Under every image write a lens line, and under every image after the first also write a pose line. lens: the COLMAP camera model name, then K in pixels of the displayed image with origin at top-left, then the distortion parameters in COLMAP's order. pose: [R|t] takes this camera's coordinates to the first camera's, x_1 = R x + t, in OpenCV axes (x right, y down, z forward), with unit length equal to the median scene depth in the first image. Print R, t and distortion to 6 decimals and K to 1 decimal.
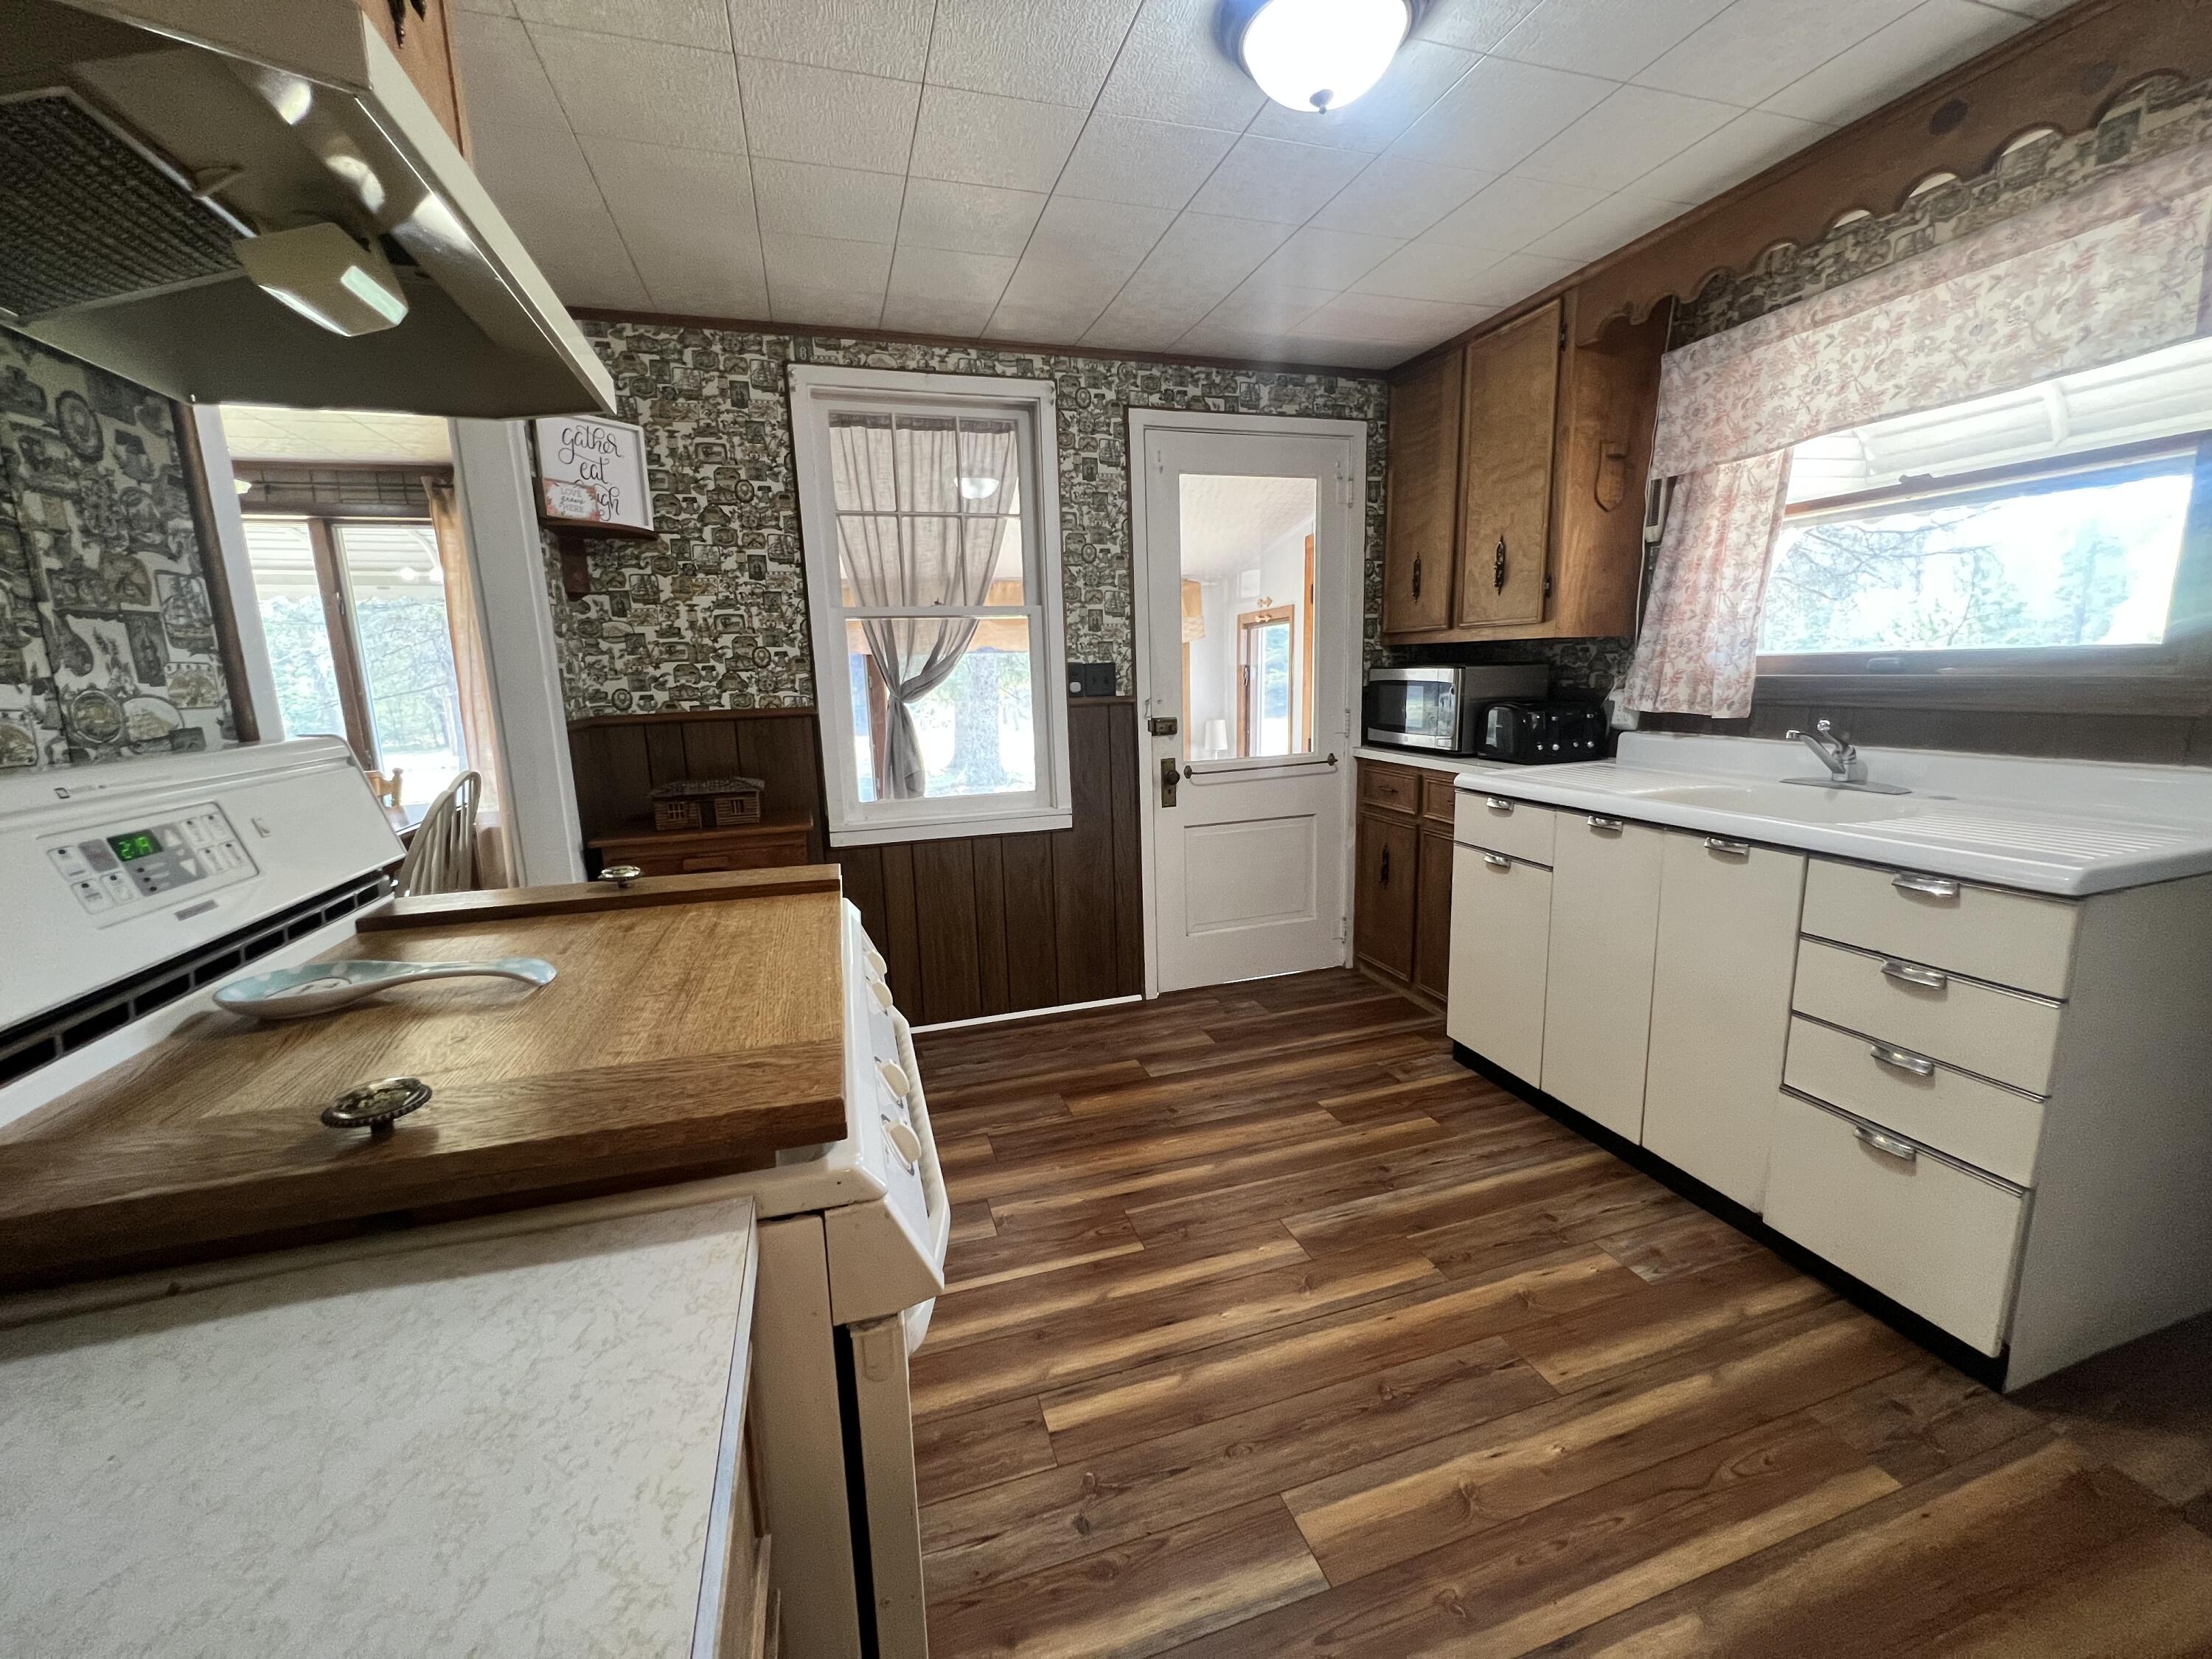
lens RADIAL K [[886.8, 0, 1104.7], [0, 886.8, 828.3], [0, 0, 1]] dist [-0.001266, 0.000113]
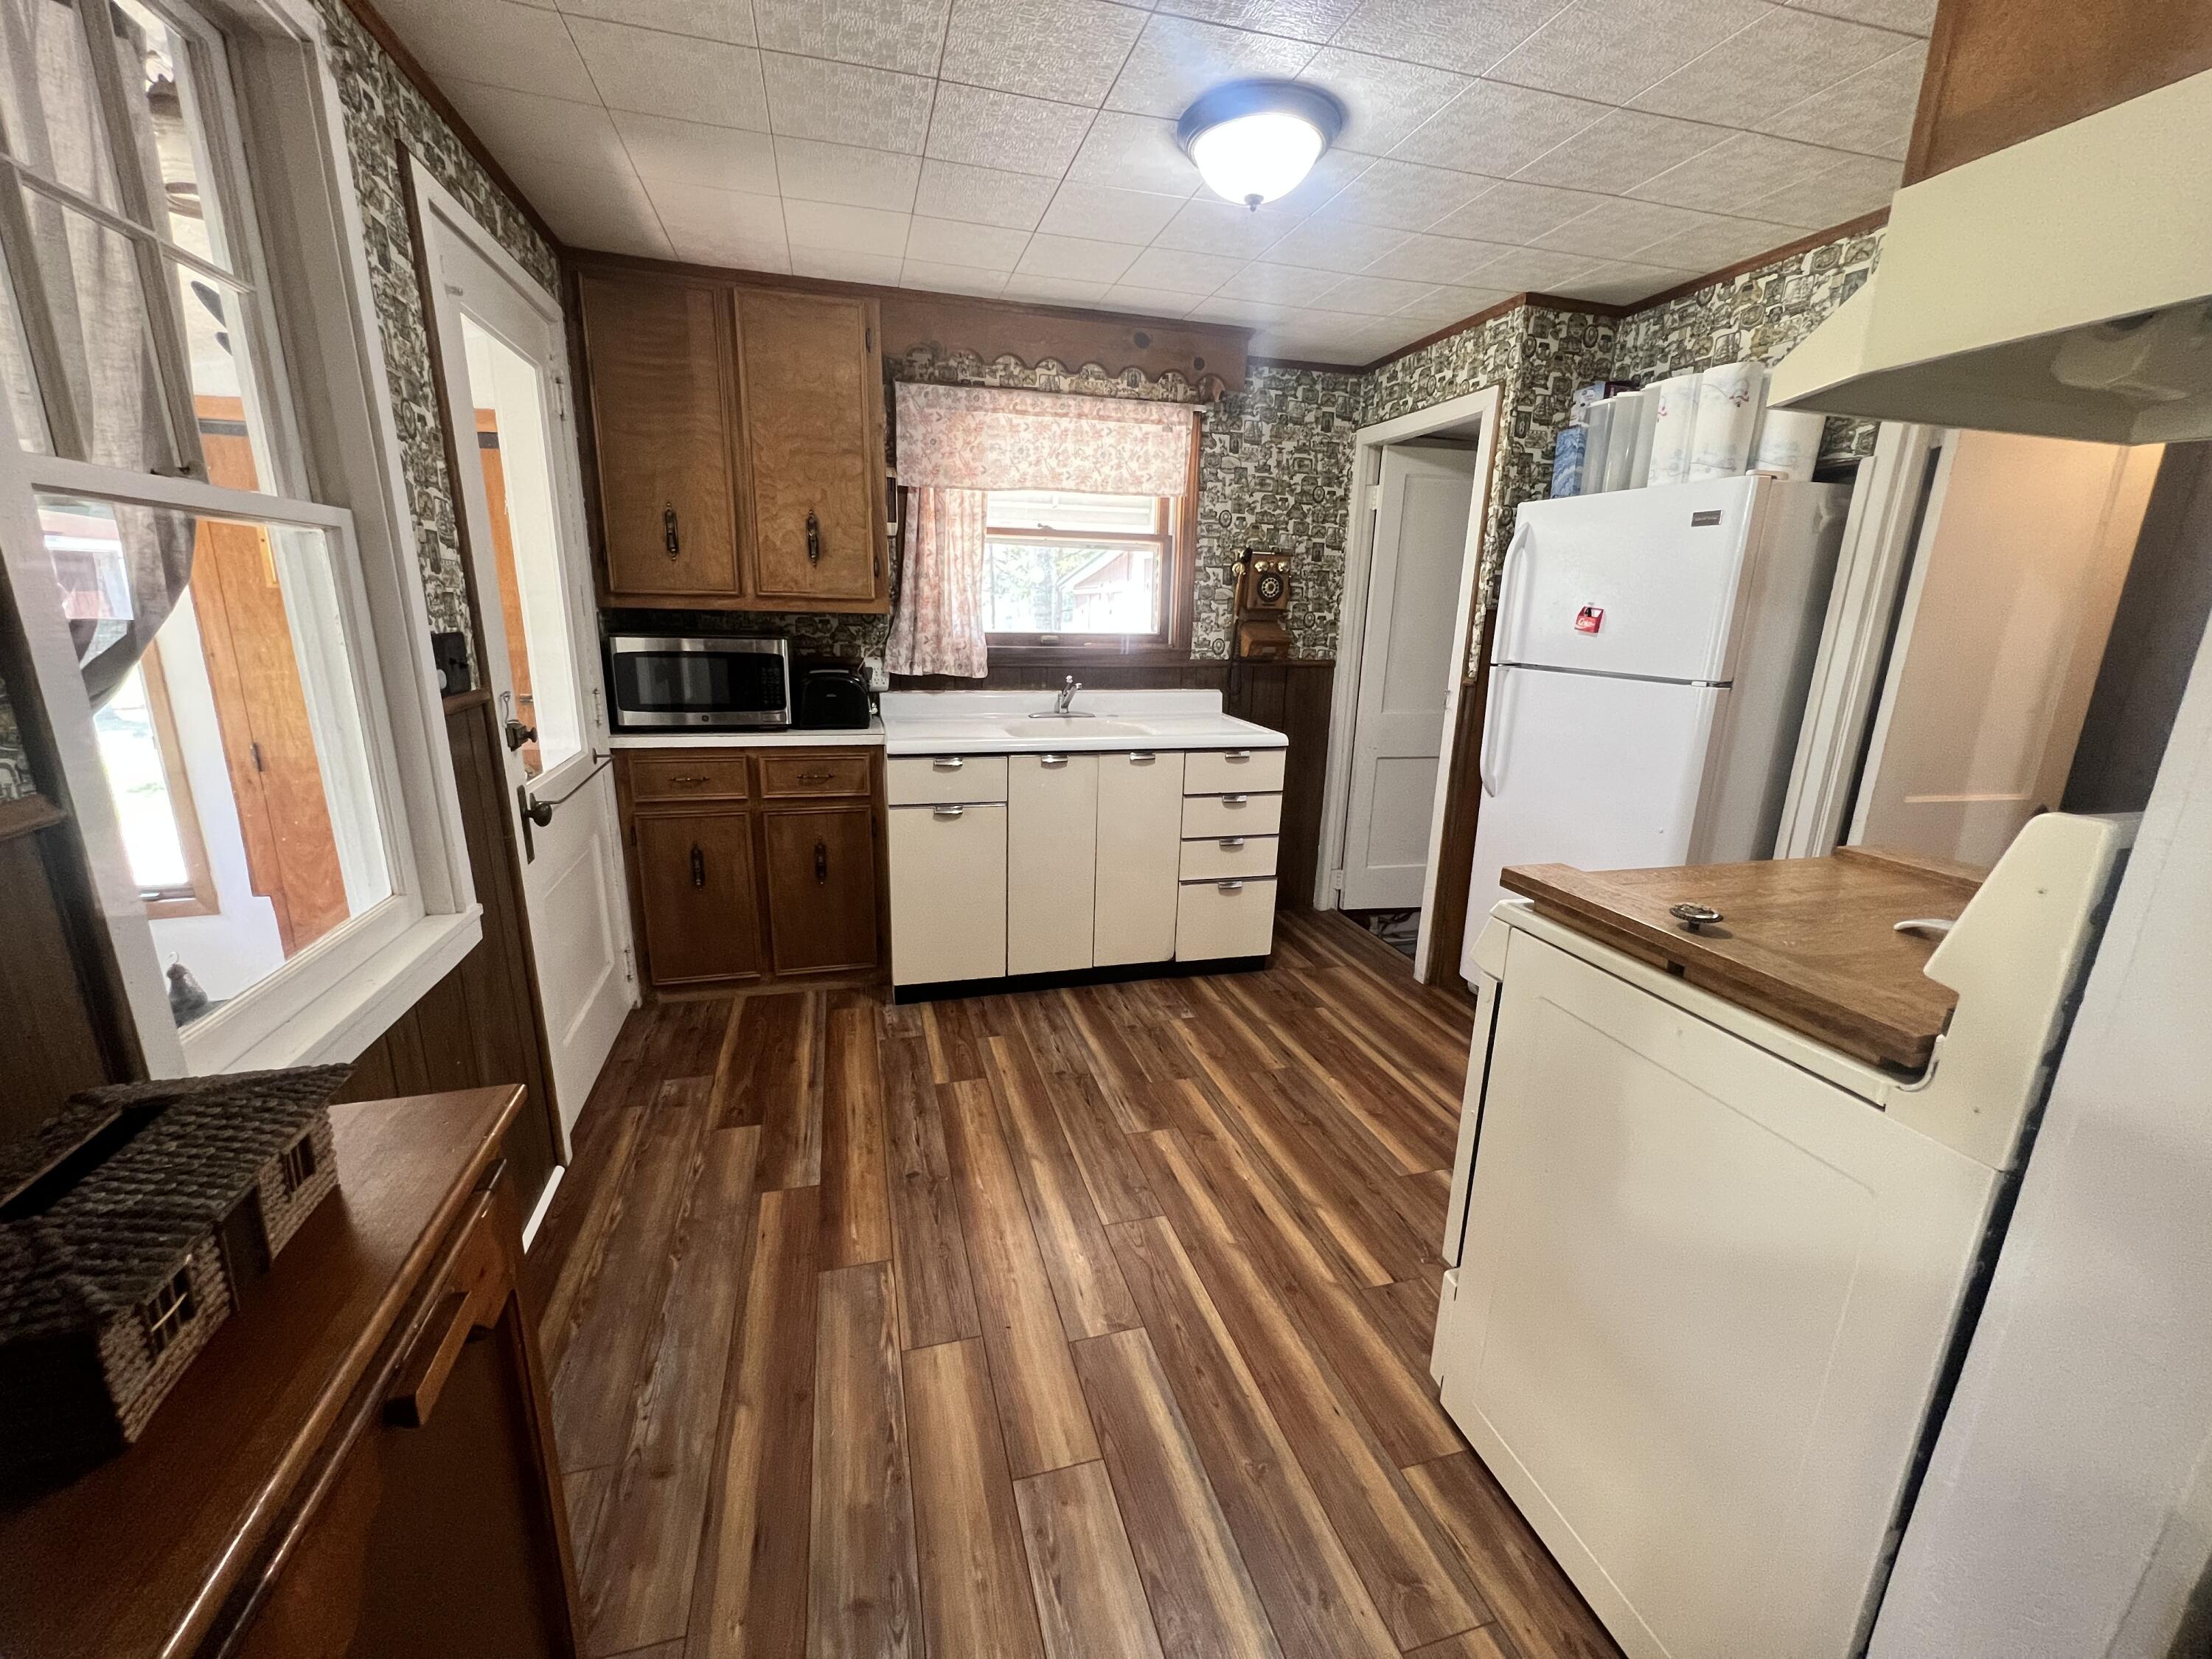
lens RADIAL K [[886.8, 0, 1099.8], [0, 886.8, 828.6], [0, 0, 1]] dist [-0.001266, 0.000113]
pose [[0.024652, -0.216951, 0.975871, -0.736130], [0.154300, 0.965296, 0.210702, -0.165744], [-0.987717, 0.145382, 0.057272, 0.796441]]
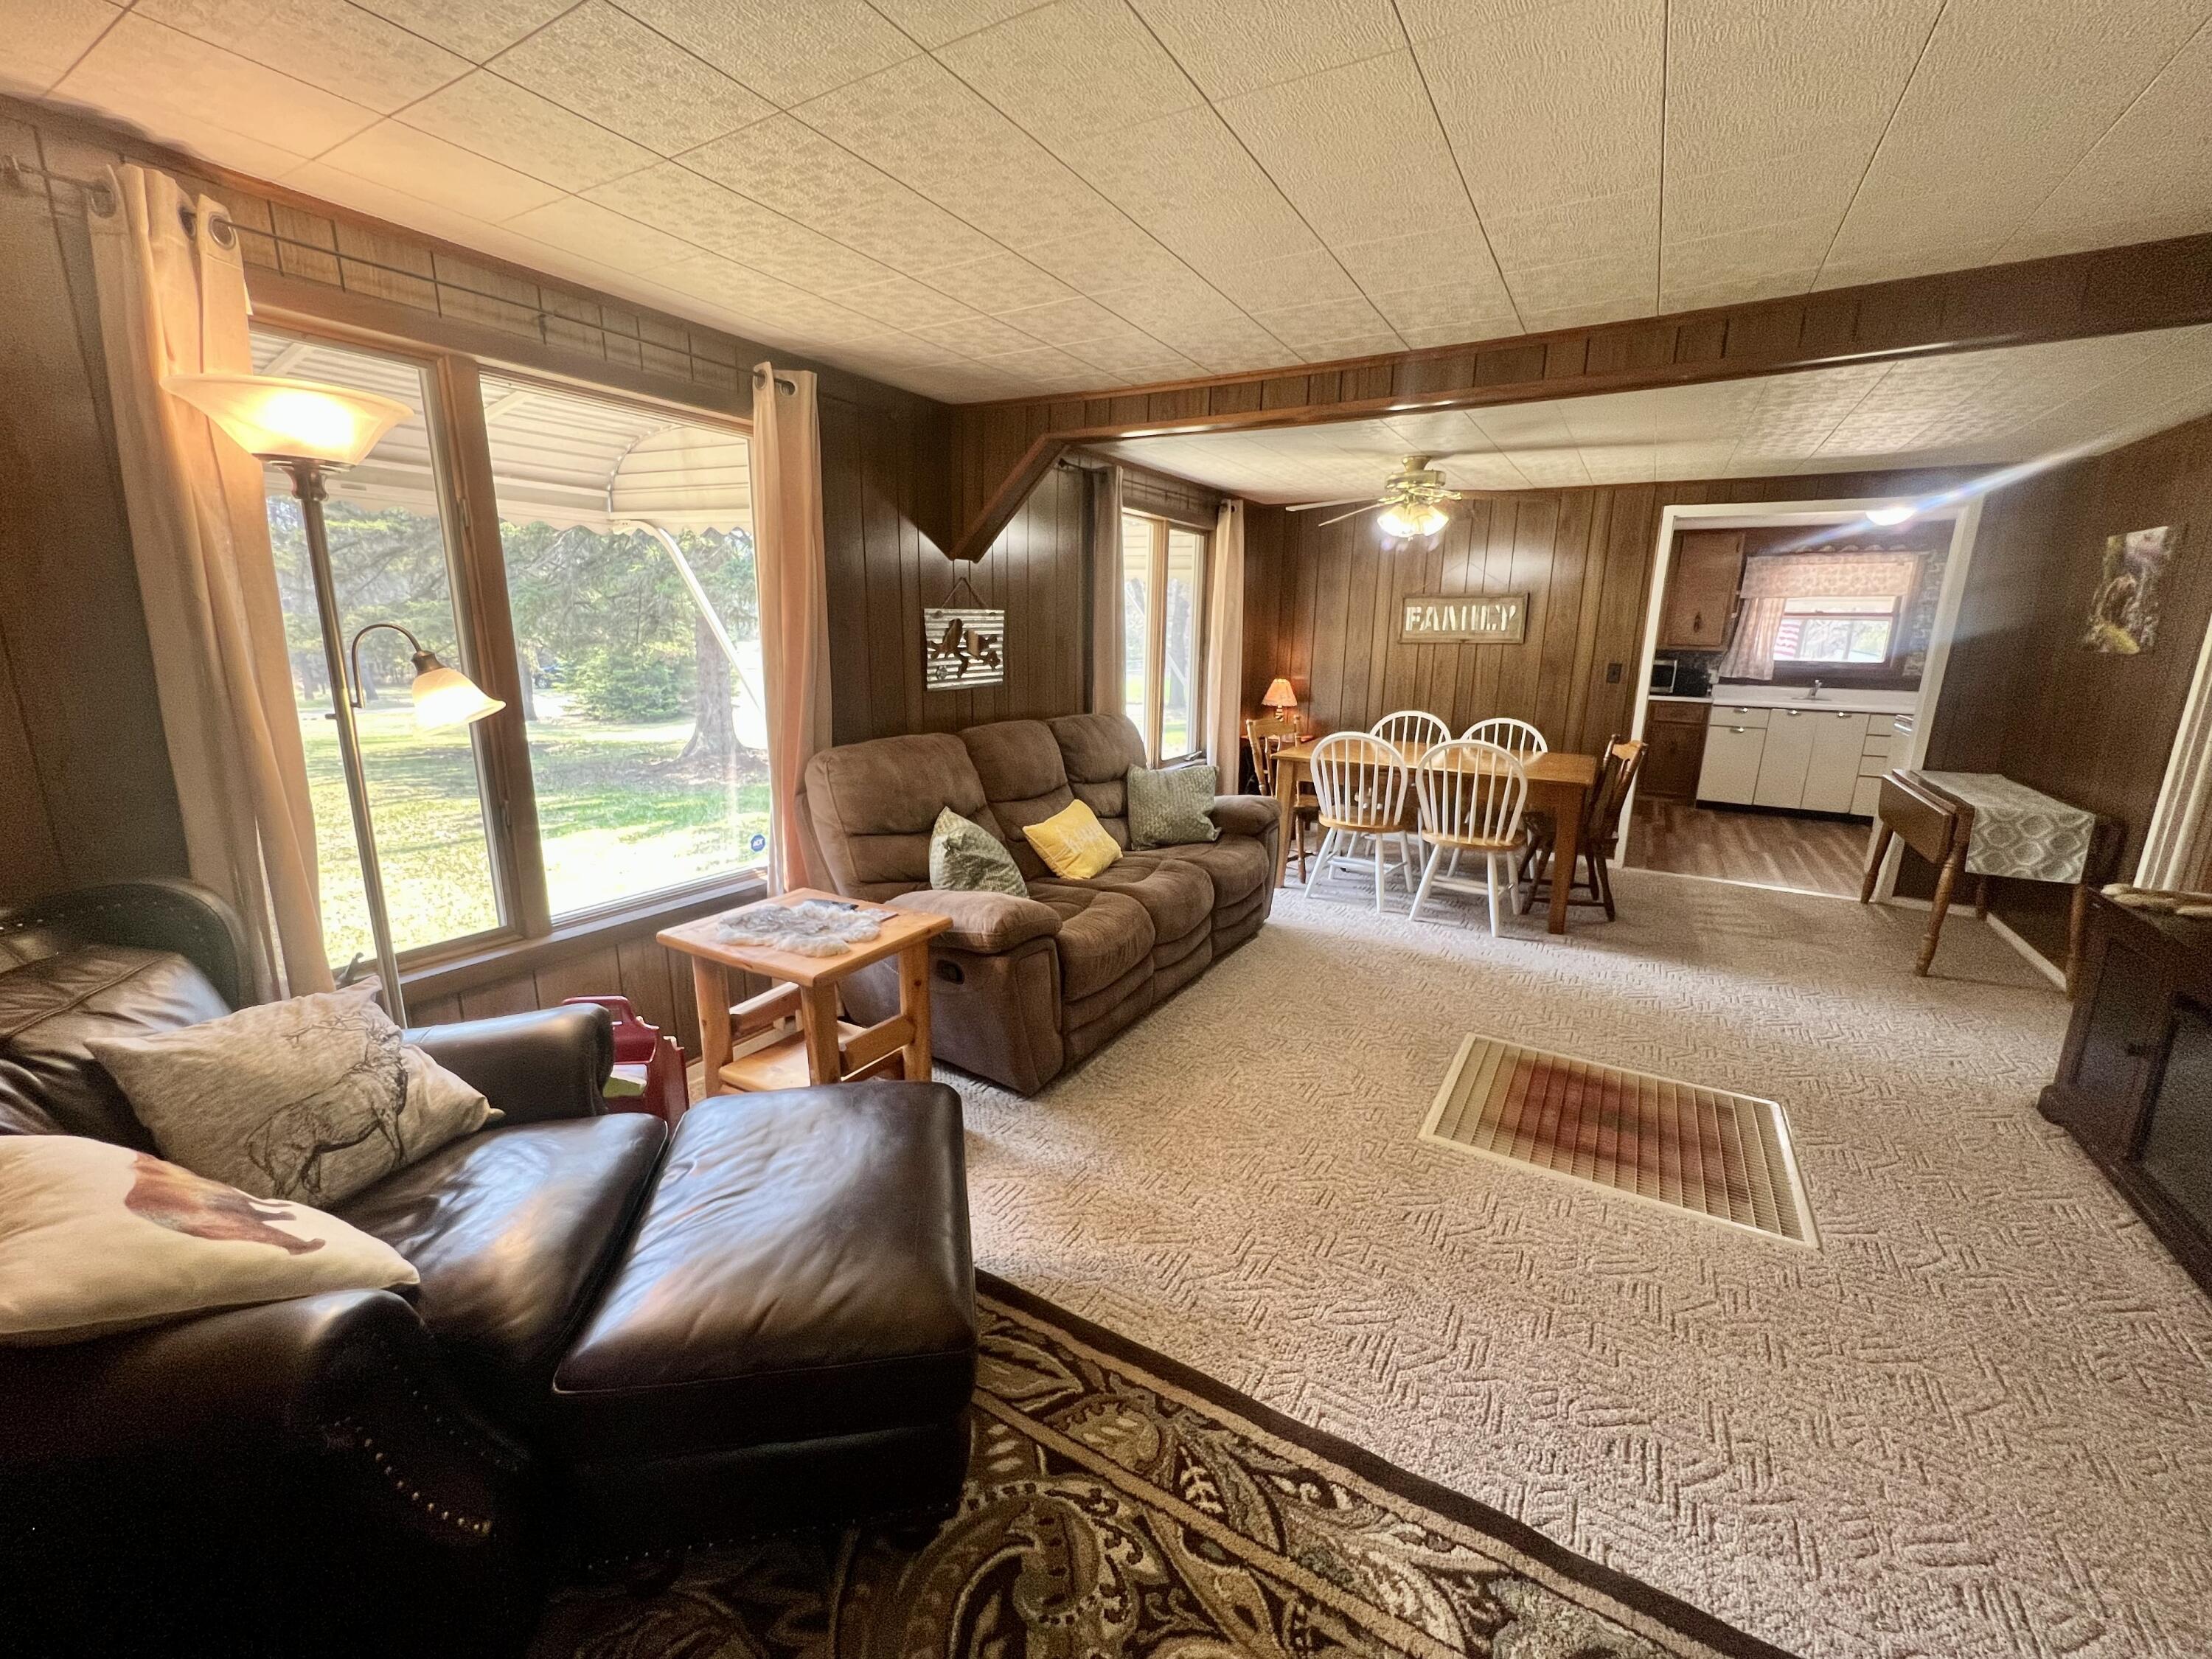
lens RADIAL K [[892.2, 0, 1111.7], [0, 892.2, 828.9], [0, 0, 1]] dist [0.002328, 0.000221]
pose [[0.744084, -0.109999, 0.658968, -3.251971], [0.081095, 0.993930, 0.074343, -0.024673], [-0.663146, -0.001878, 0.748488, 0.183359]]
